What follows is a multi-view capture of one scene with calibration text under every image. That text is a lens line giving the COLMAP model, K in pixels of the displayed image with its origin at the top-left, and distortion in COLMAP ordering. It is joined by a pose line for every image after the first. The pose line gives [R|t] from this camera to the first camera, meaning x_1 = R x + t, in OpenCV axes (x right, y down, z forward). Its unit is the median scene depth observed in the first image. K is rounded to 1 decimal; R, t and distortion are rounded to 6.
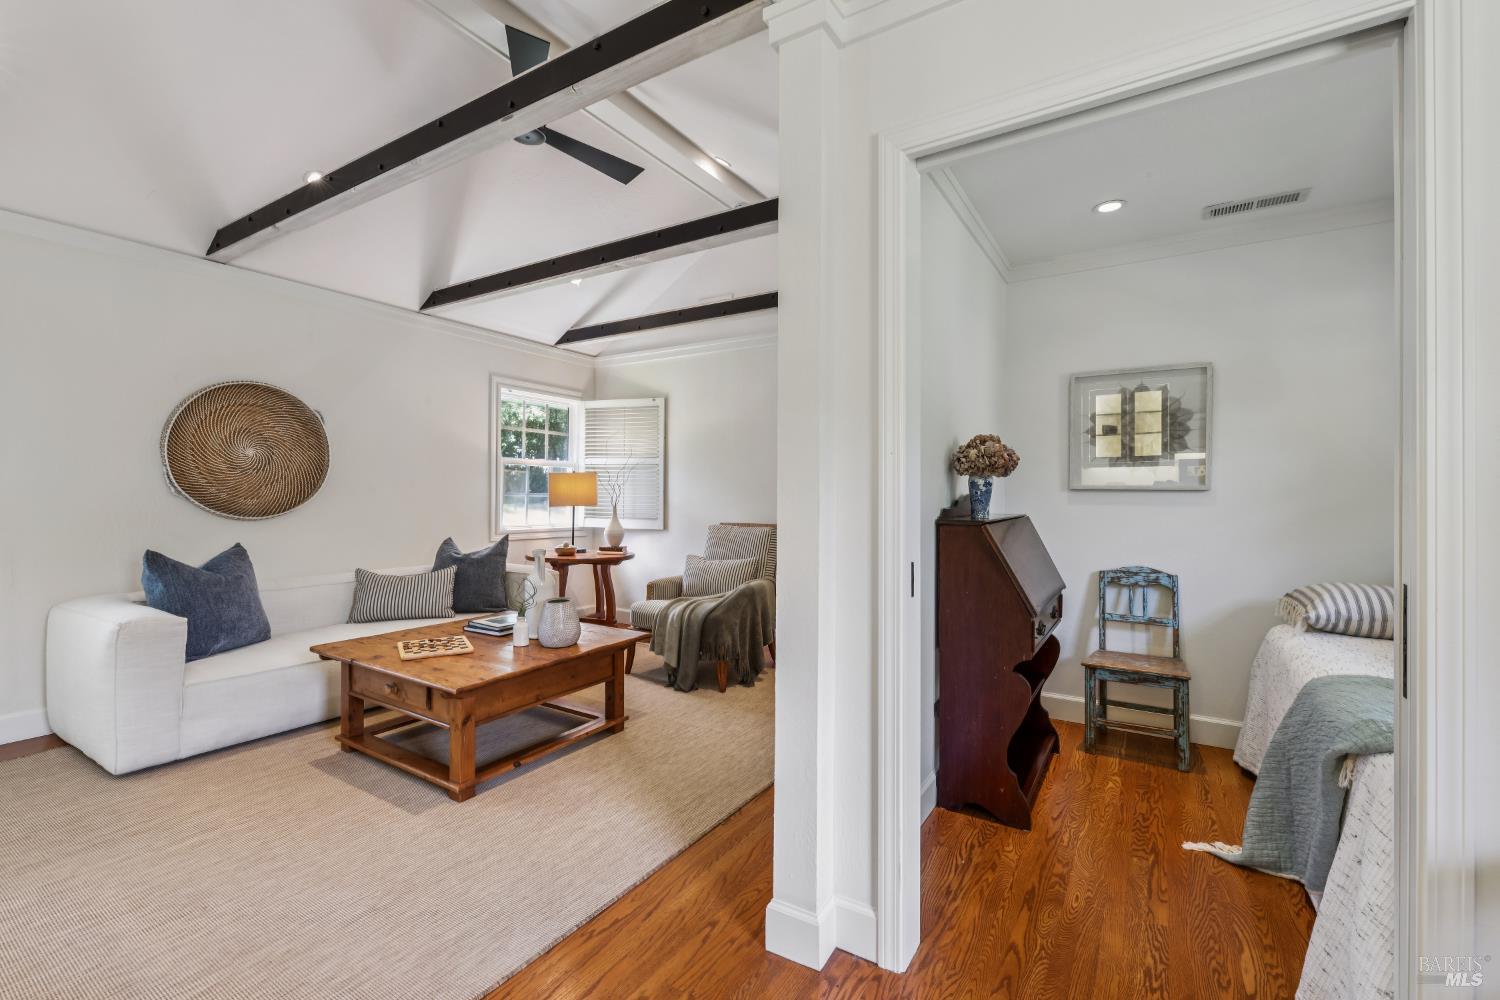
lens RADIAL K [[647.3, 0, 751.9], [0, 647.3, 498.4], [0, 0, 1]] dist [0.002401, 0.000564]
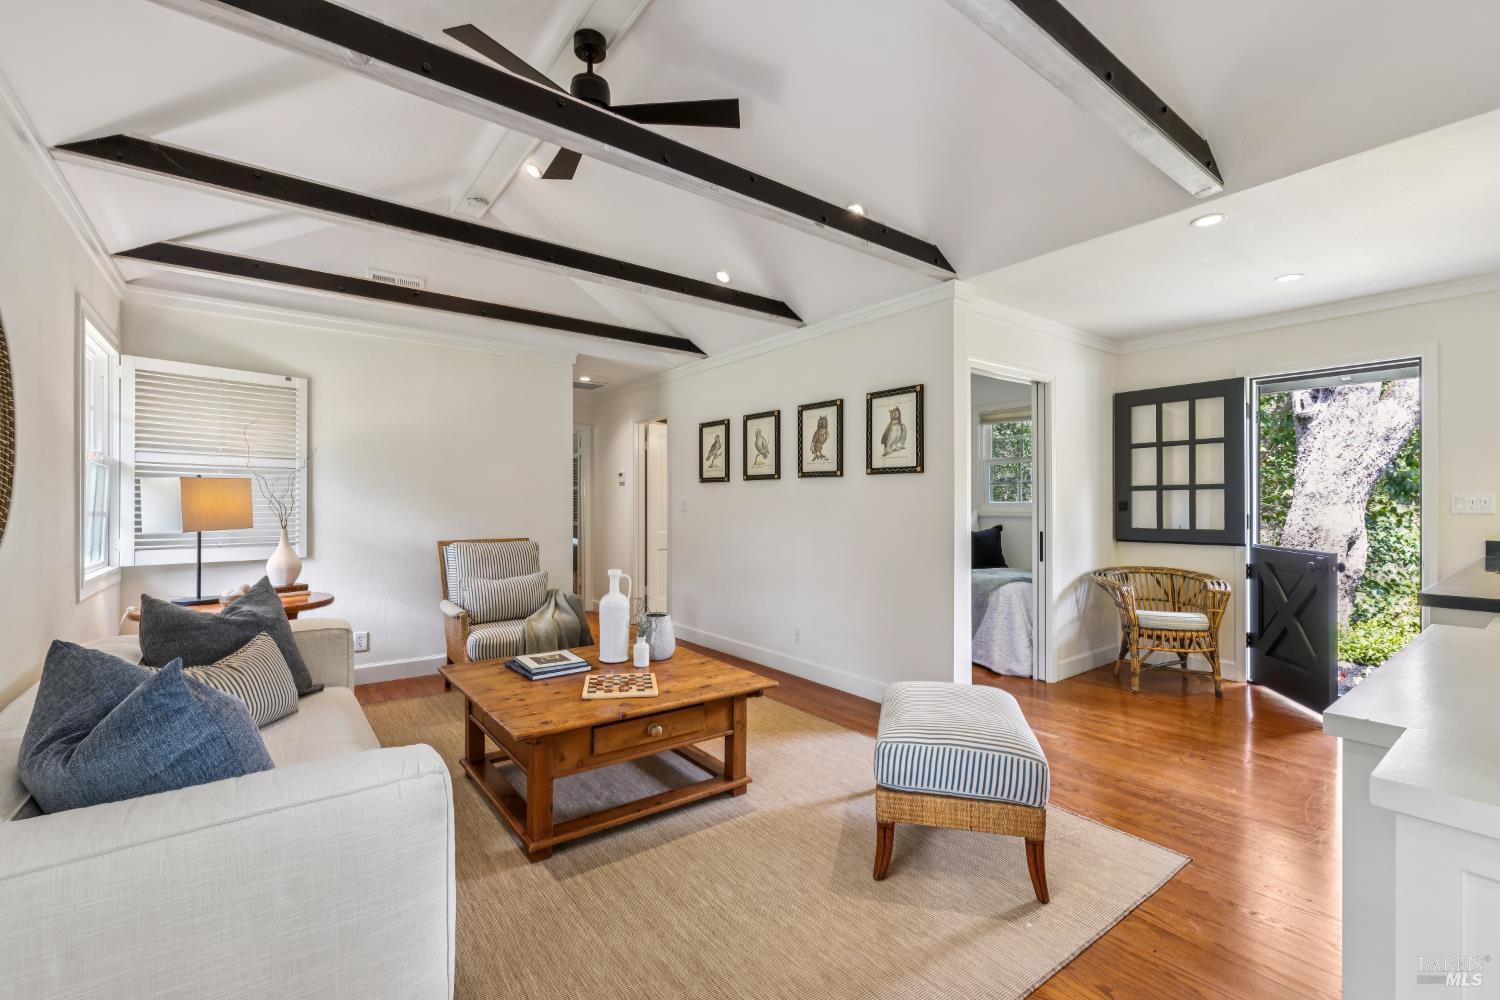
lens RADIAL K [[647.3, 0, 754.5], [0, 647.3, 499.0], [0, 0, 1]] dist [0.002401, 0.000564]
pose [[0.348087, -0.000490, 0.937462, -0.660648], [0.005699, 0.999982, -0.001593, -0.014497], [-0.937445, 0.005897, 0.348083, 0.267633]]
